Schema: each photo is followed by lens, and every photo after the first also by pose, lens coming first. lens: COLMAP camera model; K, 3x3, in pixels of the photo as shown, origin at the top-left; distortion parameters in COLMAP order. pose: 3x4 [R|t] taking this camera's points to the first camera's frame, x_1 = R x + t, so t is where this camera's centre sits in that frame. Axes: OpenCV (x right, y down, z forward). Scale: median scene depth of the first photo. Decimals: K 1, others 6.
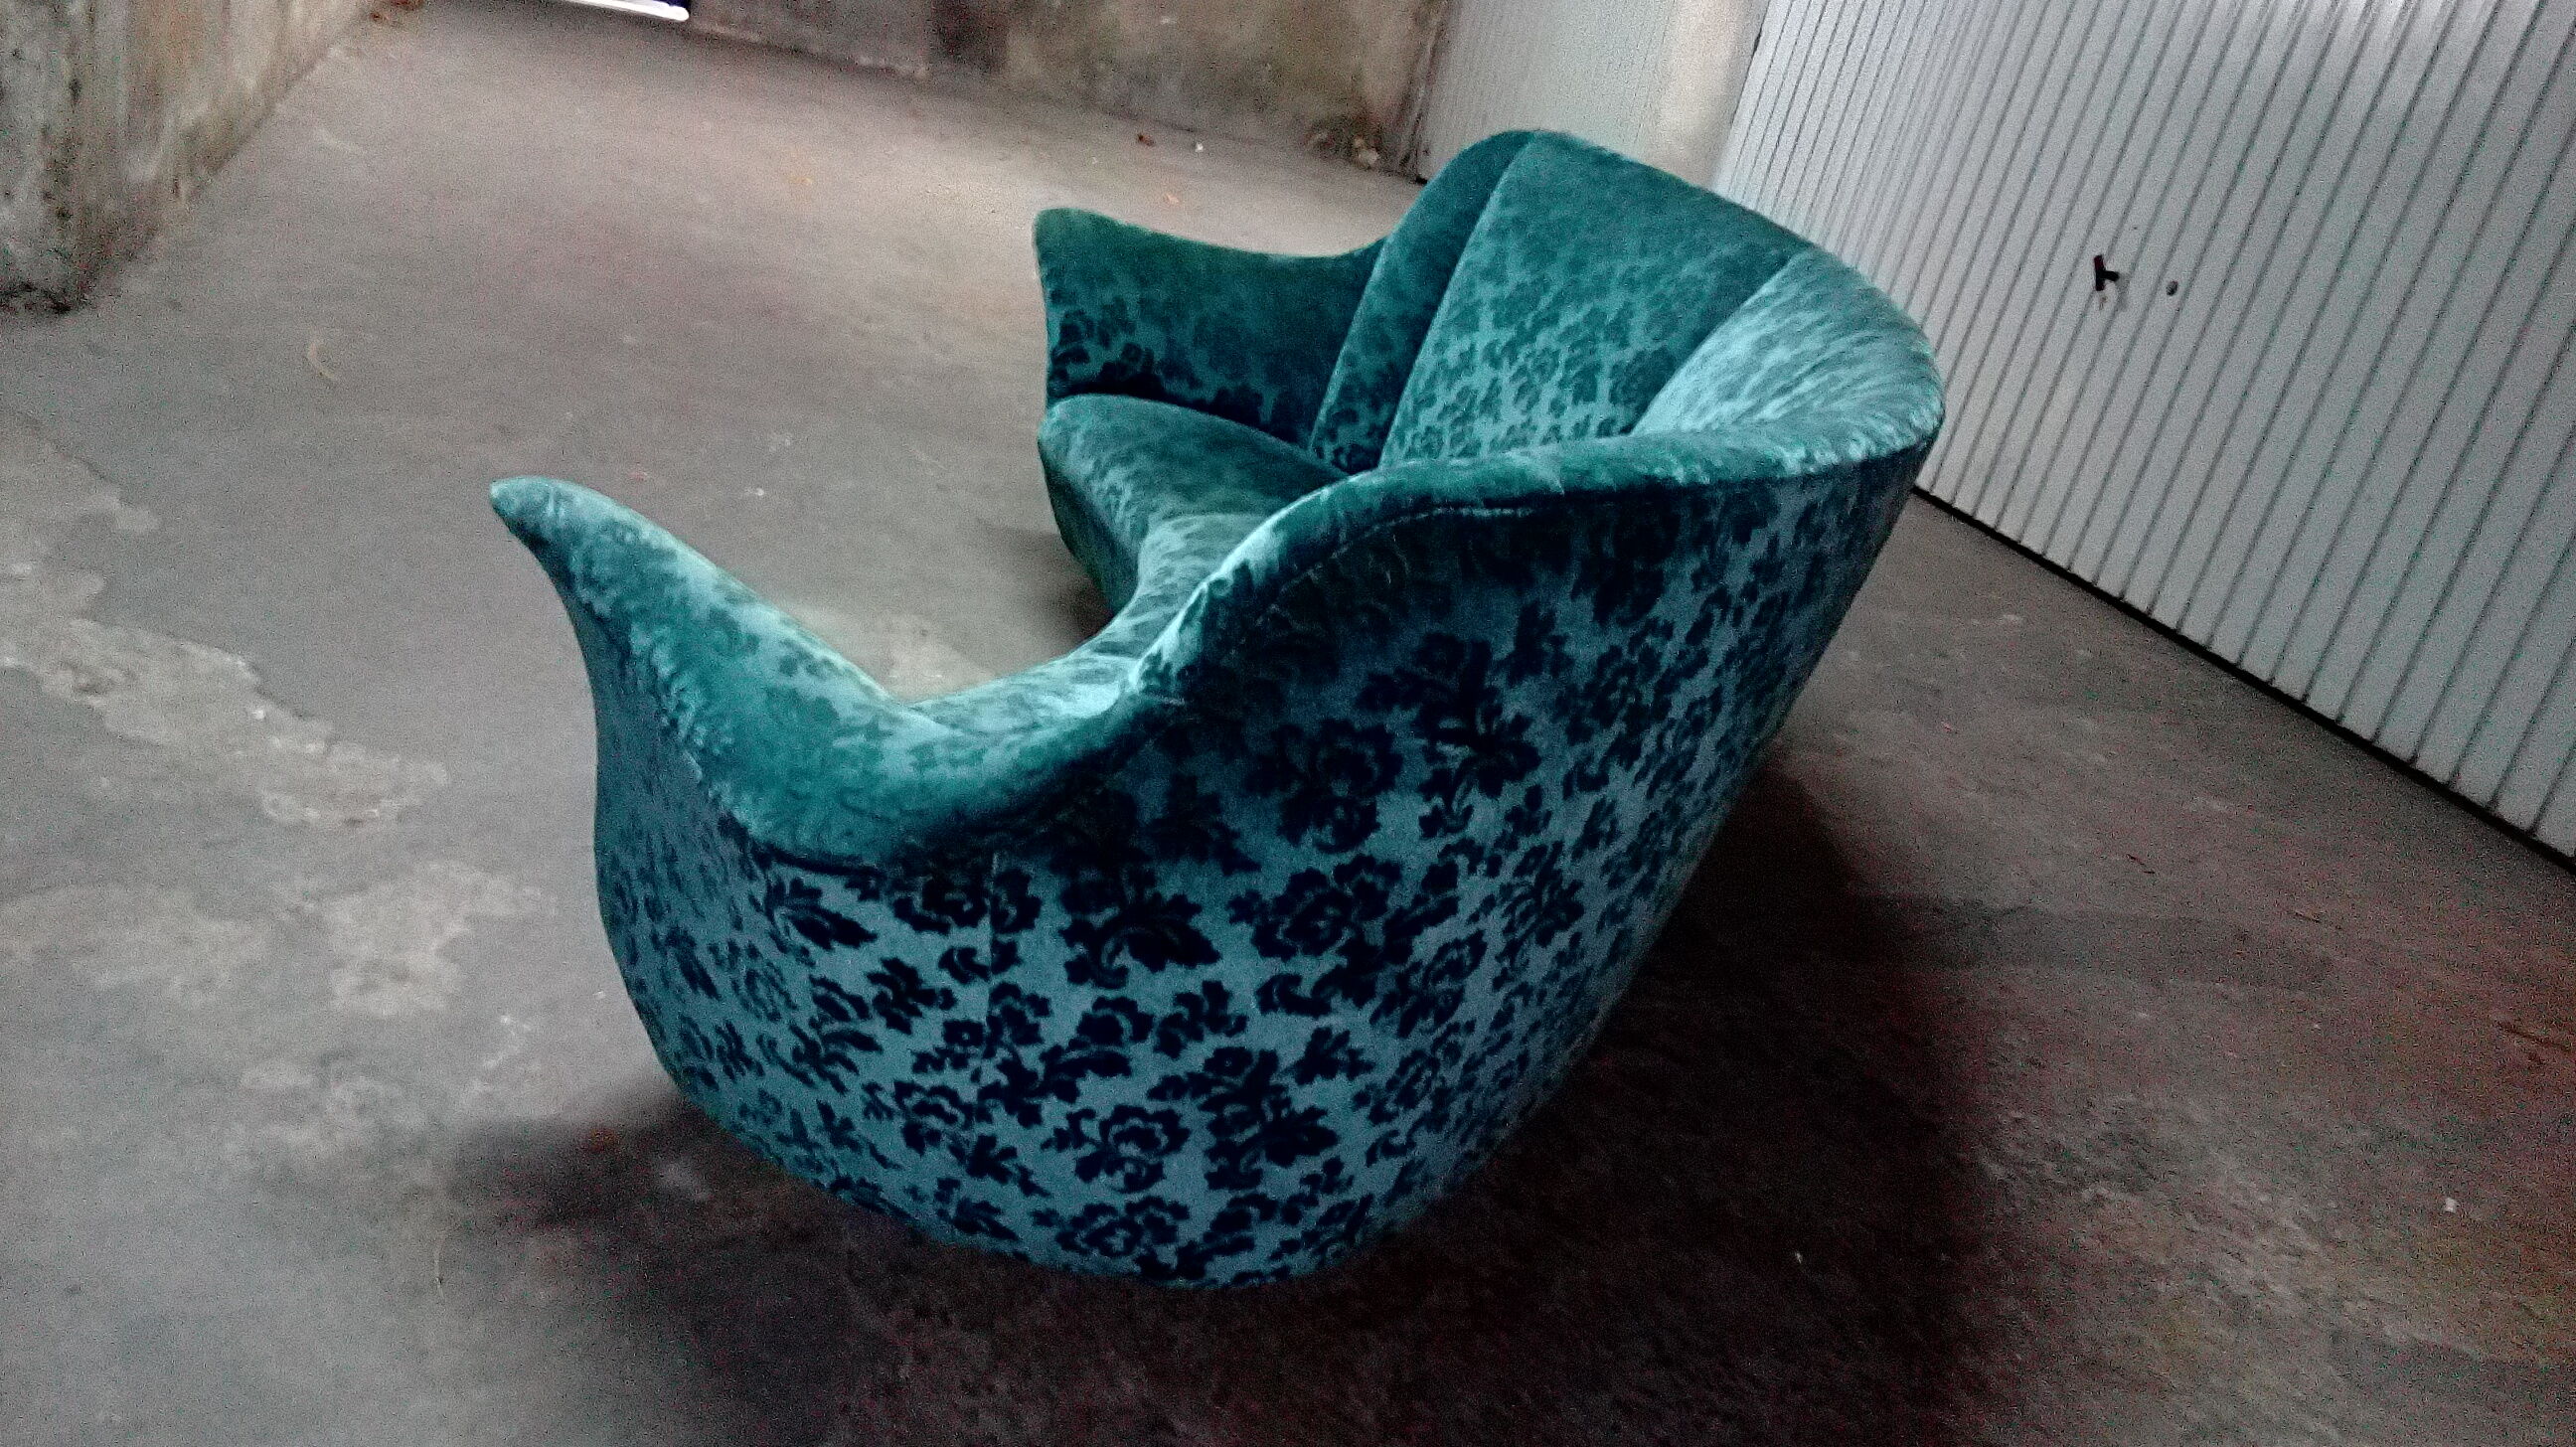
lens RADIAL K [[1950.1, 0, 1363.6], [0, 1950.1, 684.1], [0, 0, 1]] dist [0.153414, -0.245764]
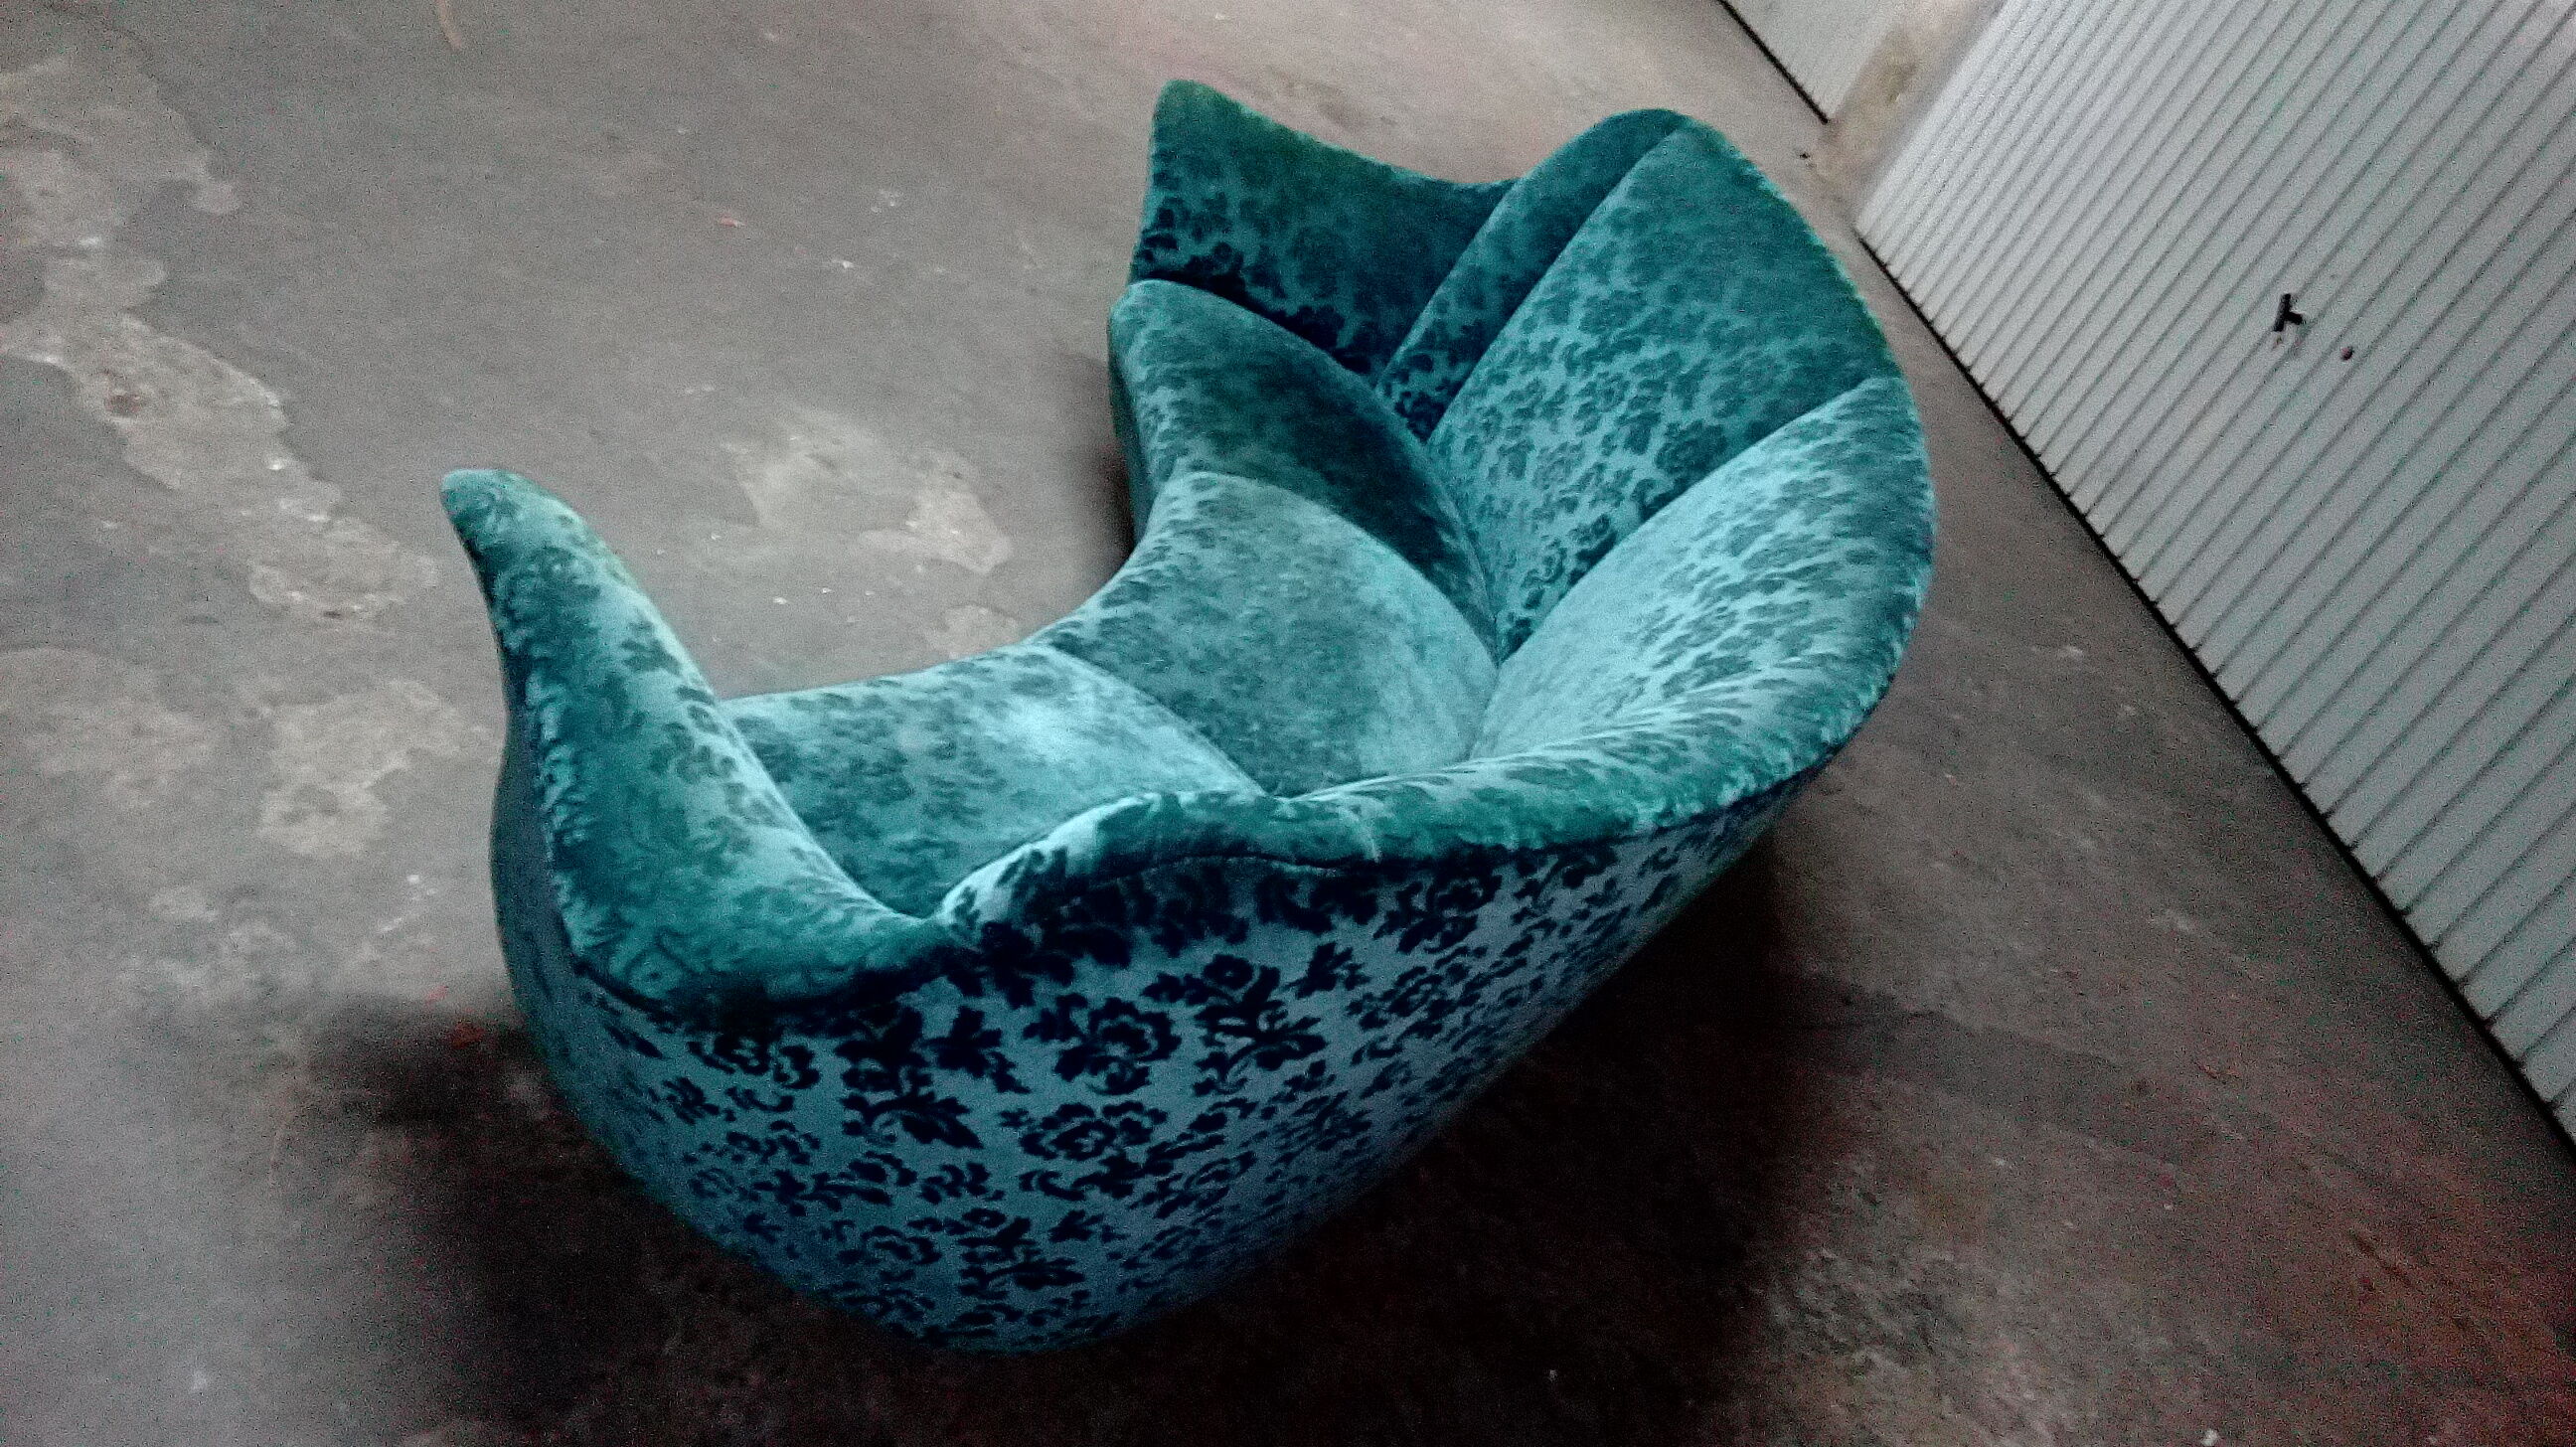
lens RADIAL K [[1955.6, 0, 1375.0], [0, 1955.6, 724.9], [0, 0, 1]] dist [0.153001, -0.243393]
pose [[0.966342, 0.256552, -0.019062, 0.054443], [-0.250789, 0.955961, 0.152457, -0.173707], [0.057336, -0.142546, 0.988126, -0.009170]]
